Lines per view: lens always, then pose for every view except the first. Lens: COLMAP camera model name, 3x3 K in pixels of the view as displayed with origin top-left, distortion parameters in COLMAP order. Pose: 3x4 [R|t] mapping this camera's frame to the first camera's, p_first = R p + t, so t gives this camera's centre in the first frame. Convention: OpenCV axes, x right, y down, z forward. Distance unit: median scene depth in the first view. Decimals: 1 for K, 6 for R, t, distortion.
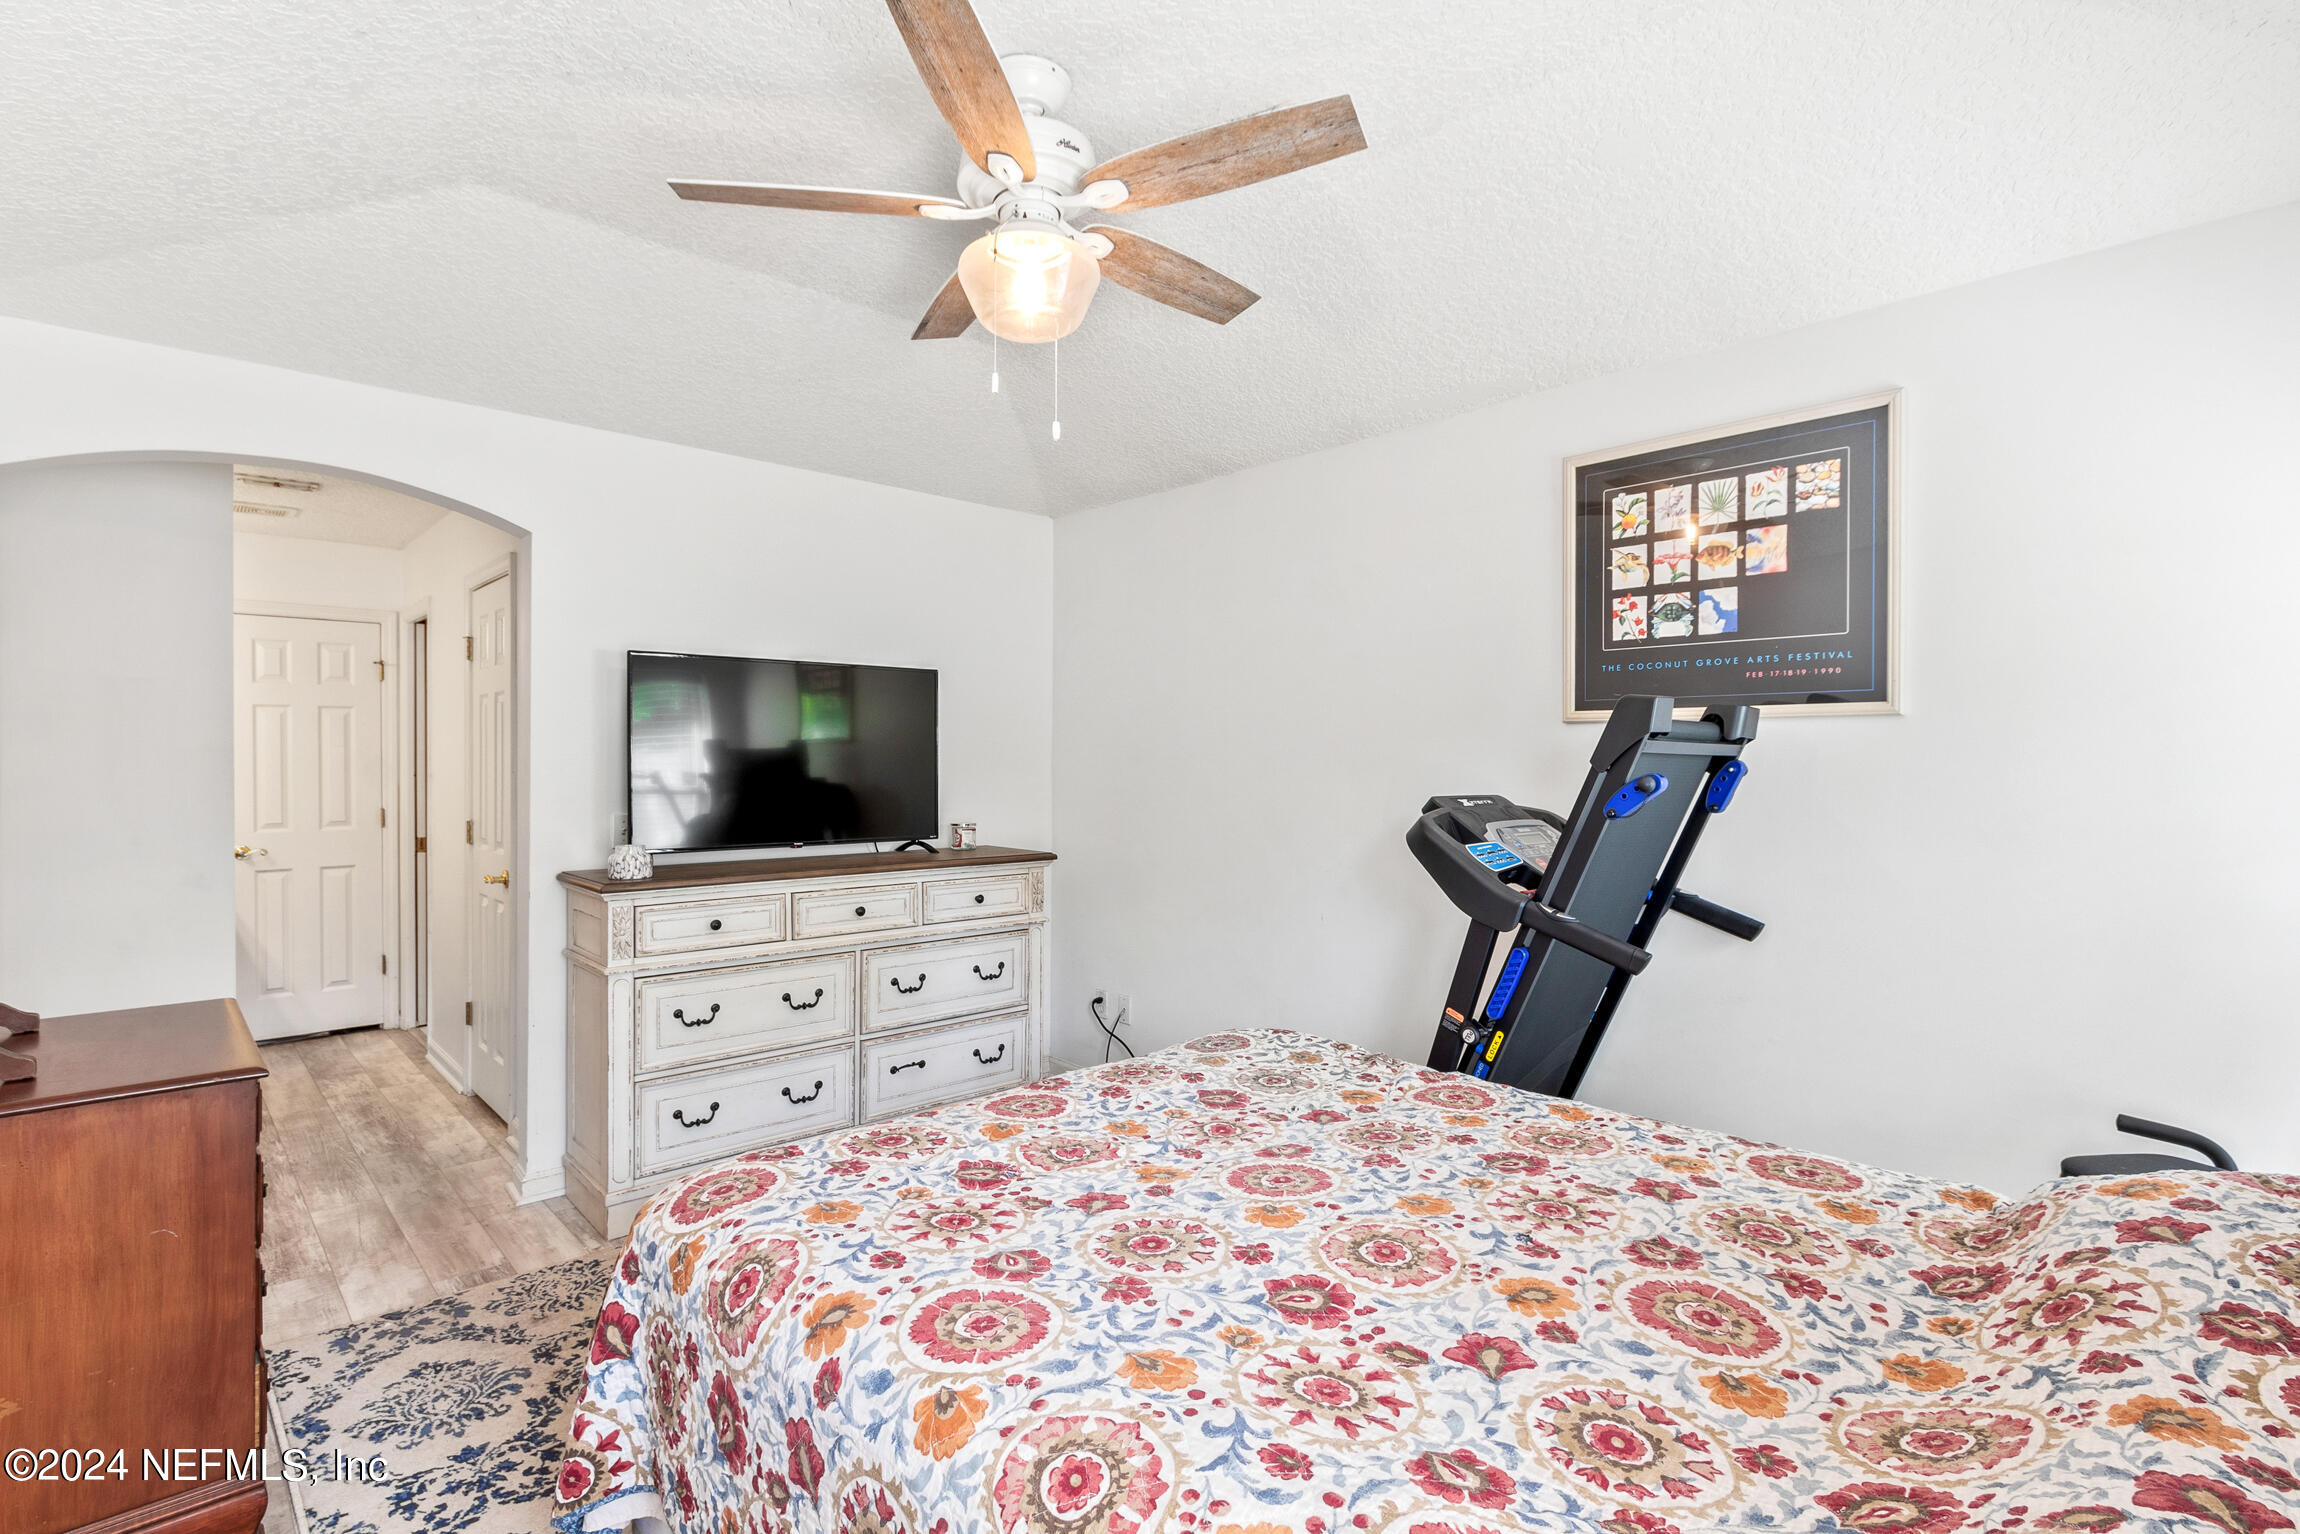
lens RADIAL K [[1043.5, 0, 1137.4], [0, 1043.5, 769.4], [0, 0, 1]] dist [-0.000052, 0.000096]
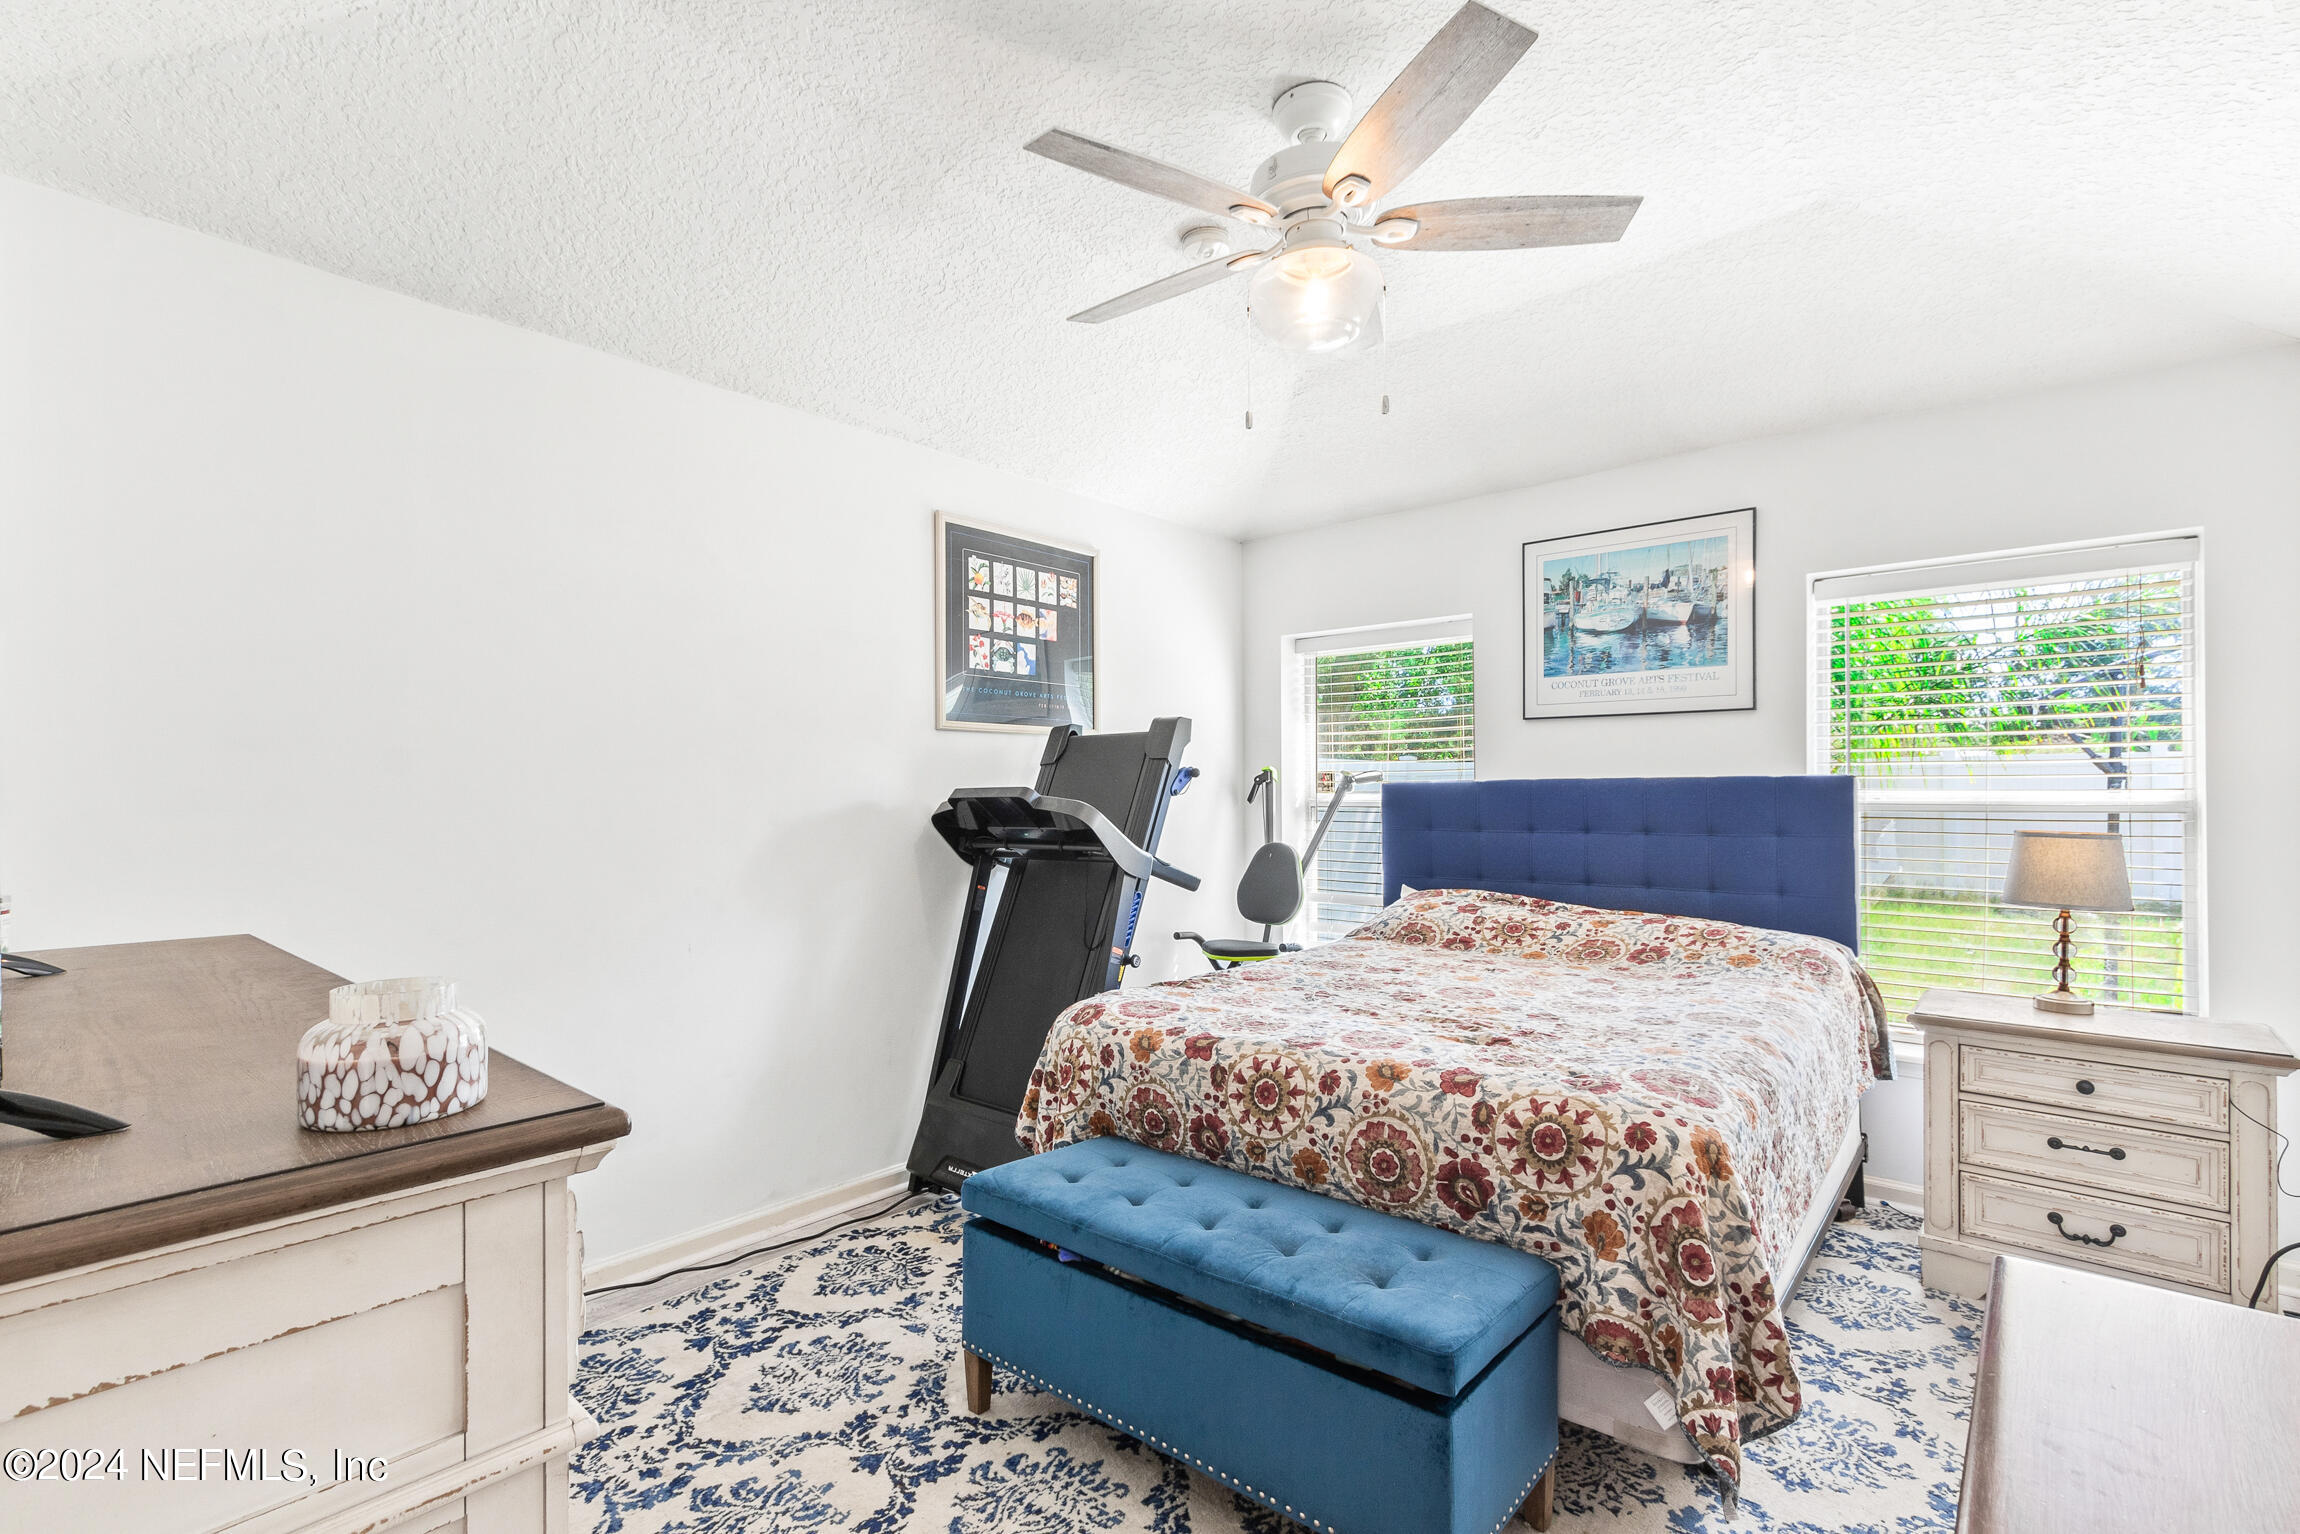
lens RADIAL K [[1043.5, 0, 1137.4], [0, 1043.5, 769.4], [0, 0, 1]] dist [-0.000052, 0.000096]
pose [[-0.084837, 0.014001, 0.996296, -0.883596], [0.011237, 0.999851, -0.013094, 0.021464], [-0.996331, 0.010085, -0.084982, 0.956547]]
